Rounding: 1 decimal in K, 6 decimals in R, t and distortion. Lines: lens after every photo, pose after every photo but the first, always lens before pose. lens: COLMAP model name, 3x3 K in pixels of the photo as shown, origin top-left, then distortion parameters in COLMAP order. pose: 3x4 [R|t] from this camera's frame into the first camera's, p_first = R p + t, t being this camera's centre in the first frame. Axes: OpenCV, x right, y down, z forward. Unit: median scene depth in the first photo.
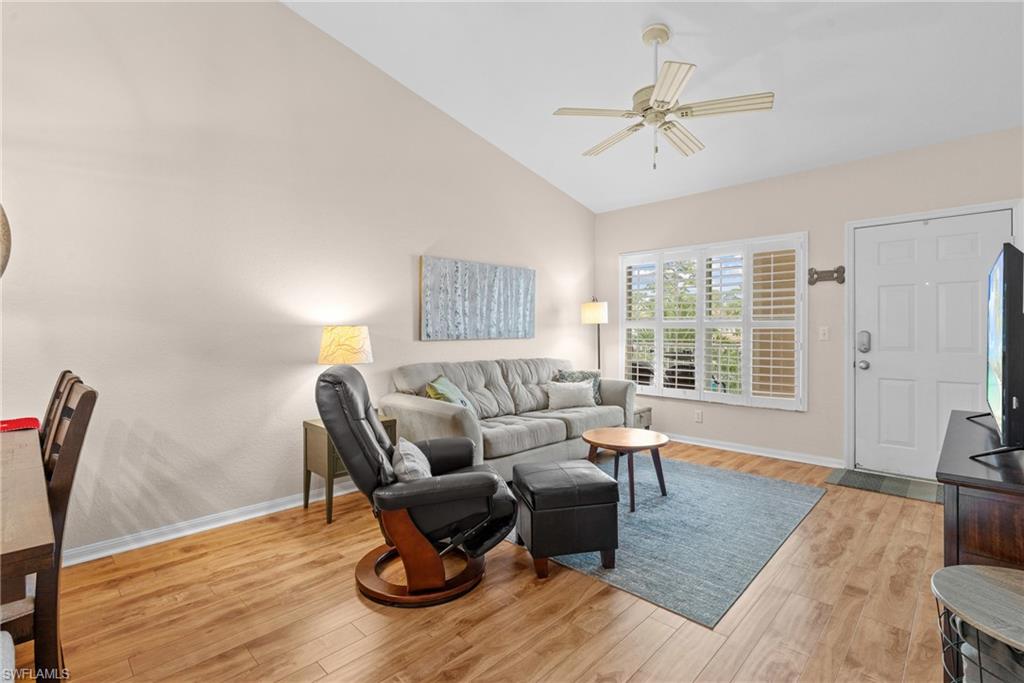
lens RADIAL K [[472.6, 0, 515.4], [0, 472.6, 335.5], [0, 0, 1]] dist [0.004869, 0.000700]
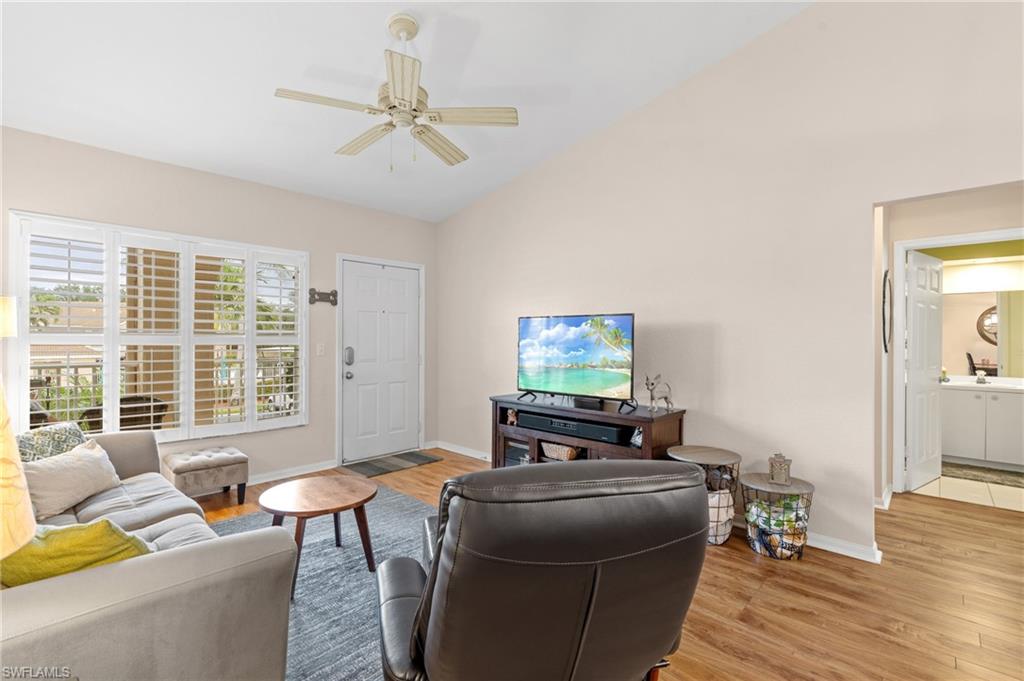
lens RADIAL K [[472.6, 0, 518.7], [0, 472.6, 337.2], [0, 0, 1]] dist [0.004869, 0.000700]
pose [[-0.016177, 0.005742, 0.999853, -0.463863], [0.008757, 0.999946, -0.005601, -0.024098], [-0.999831, 0.008665, -0.016226, 0.590140]]
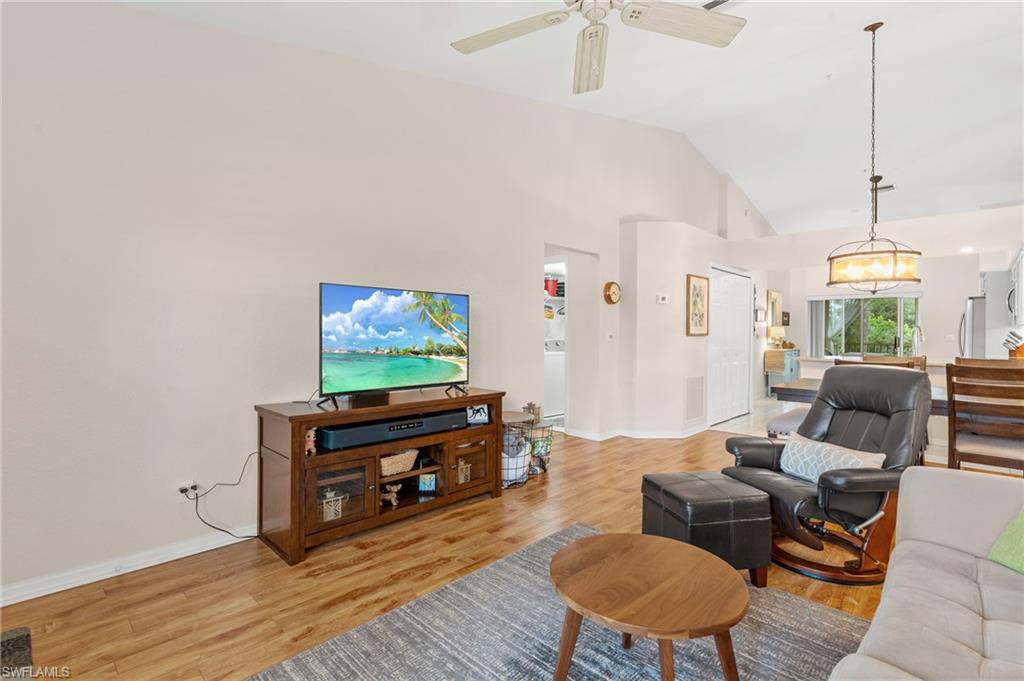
lens RADIAL K [[472.6, 0, 516.2], [0, 472.6, 346.5], [0, 0, 1]] dist [0.004869, 0.000700]
pose [[-0.999950, -0.009153, 0.004132, 0.301694], [-0.008970, 0.999063, 0.042342, -0.014270], [-0.004516, 0.042303, -0.999095, 1.229288]]
